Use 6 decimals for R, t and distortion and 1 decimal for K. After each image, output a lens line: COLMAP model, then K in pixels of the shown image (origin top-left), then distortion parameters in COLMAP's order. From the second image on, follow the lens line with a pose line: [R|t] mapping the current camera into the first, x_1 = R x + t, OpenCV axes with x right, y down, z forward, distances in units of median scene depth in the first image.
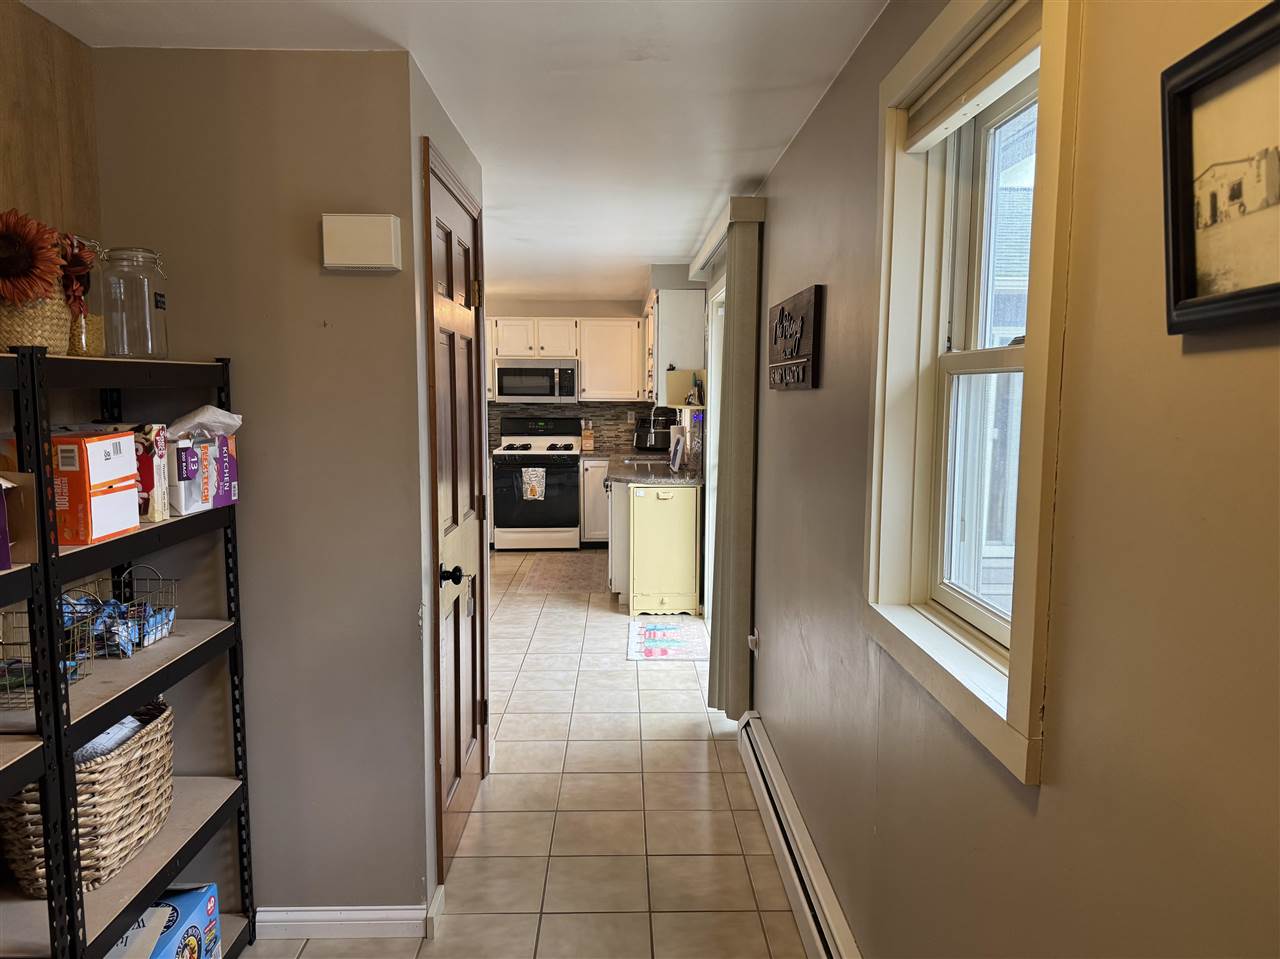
lens RADIAL K [[893.9, 0, 634.9], [0, 893.9, 487.8], [0, 0, 1]] dist [0.128170, -0.175185]
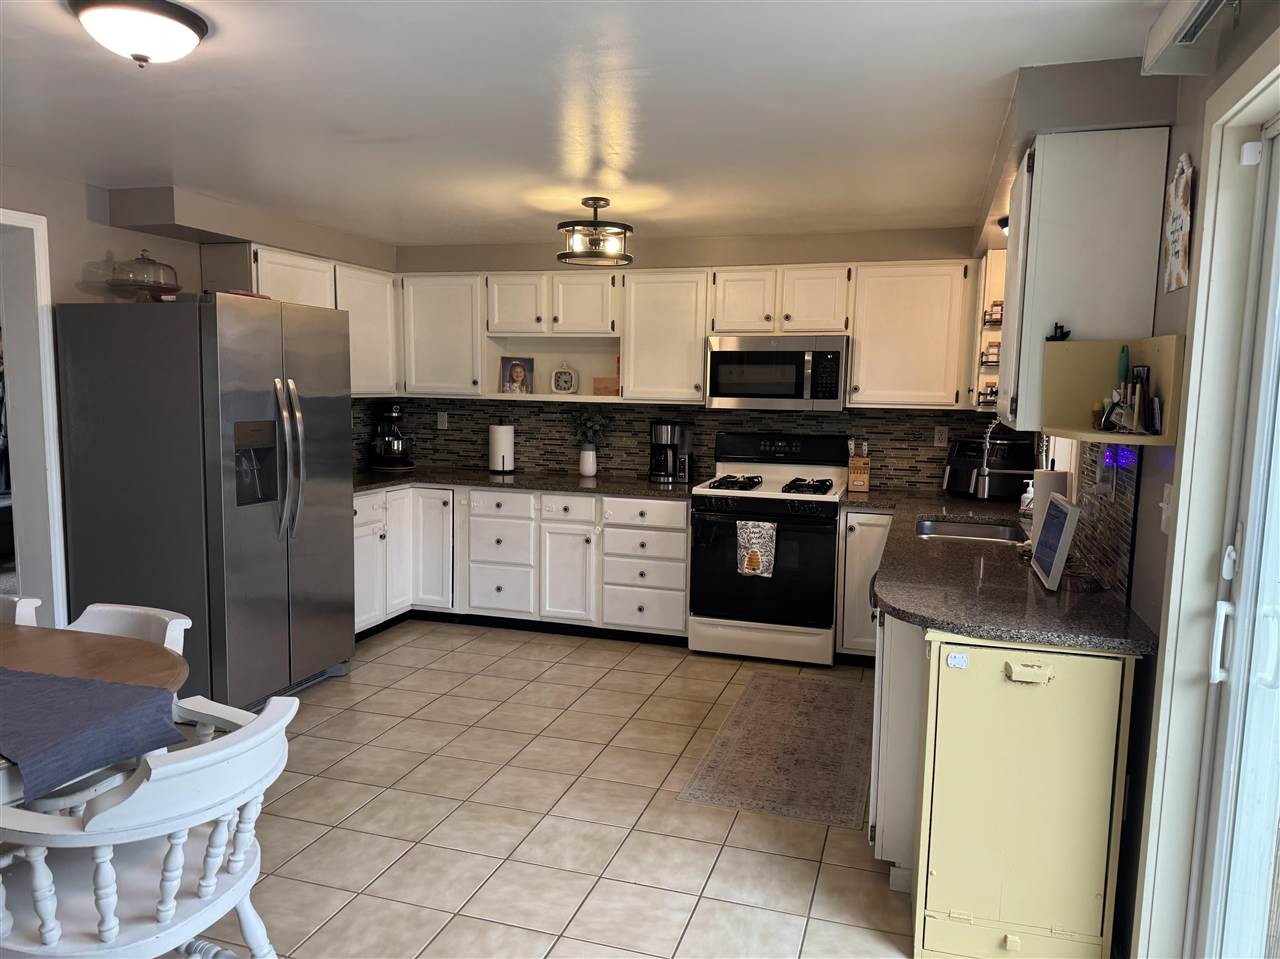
lens RADIAL K [[893.9, 0, 634.9], [0, 893.9, 487.8], [0, 0, 1]] dist [0.128170, -0.175185]
pose [[0.946287, 0.051158, -0.319254, -0.002965], [-0.050697, 0.998666, 0.009758, -0.044622], [0.319327, 0.006951, 0.947619, 0.410861]]
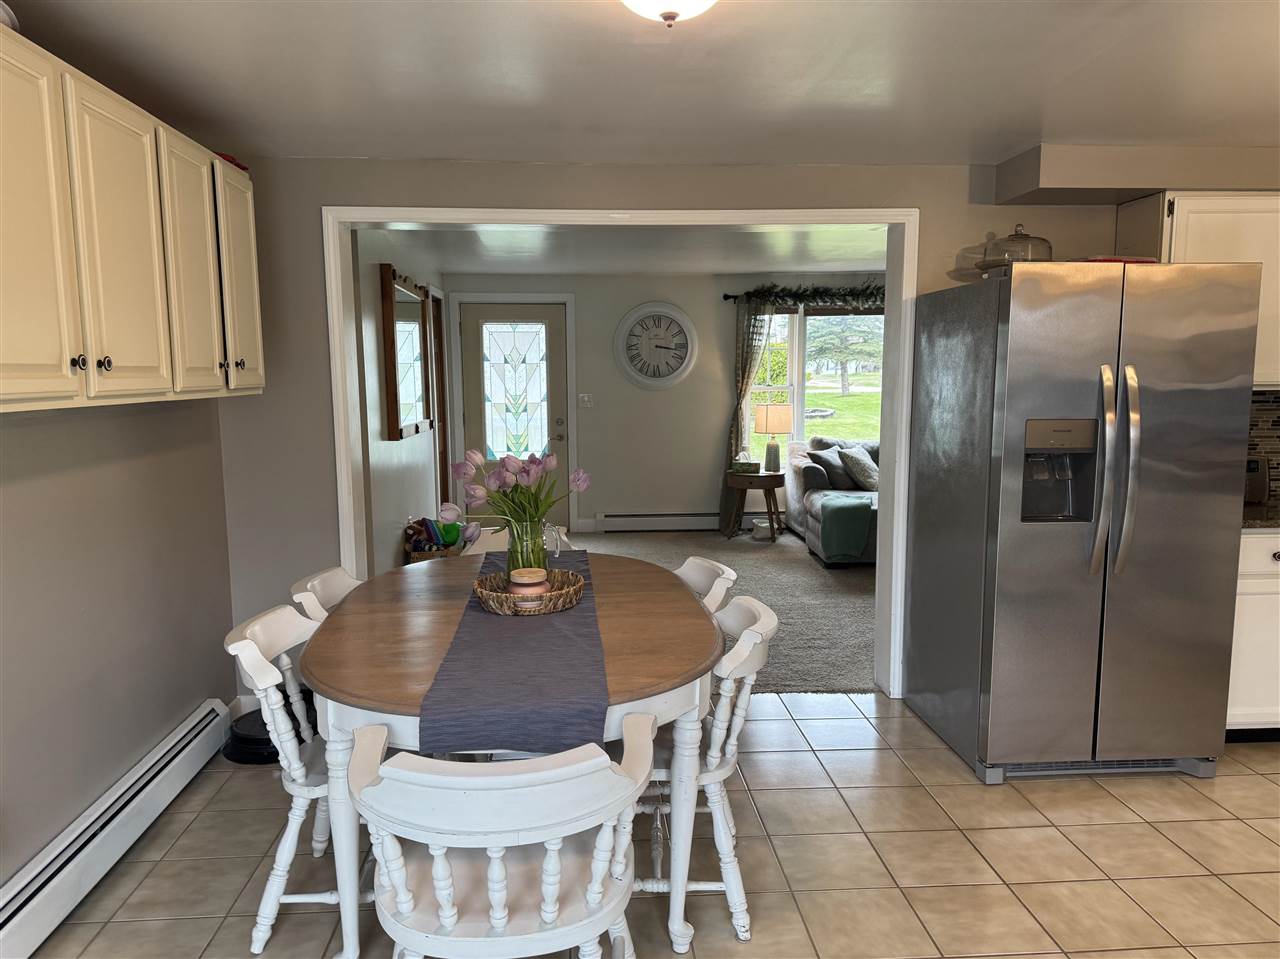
lens RADIAL K [[893.9, 0, 634.9], [0, 893.9, 487.8], [0, 0, 1]] dist [0.128170, -0.175185]
pose [[0.048431, 0.126665, -0.990762, 0.023501], [-0.104522, 0.987123, 0.121091, -0.062523], [0.993343, 0.097692, 0.061047, 0.586903]]
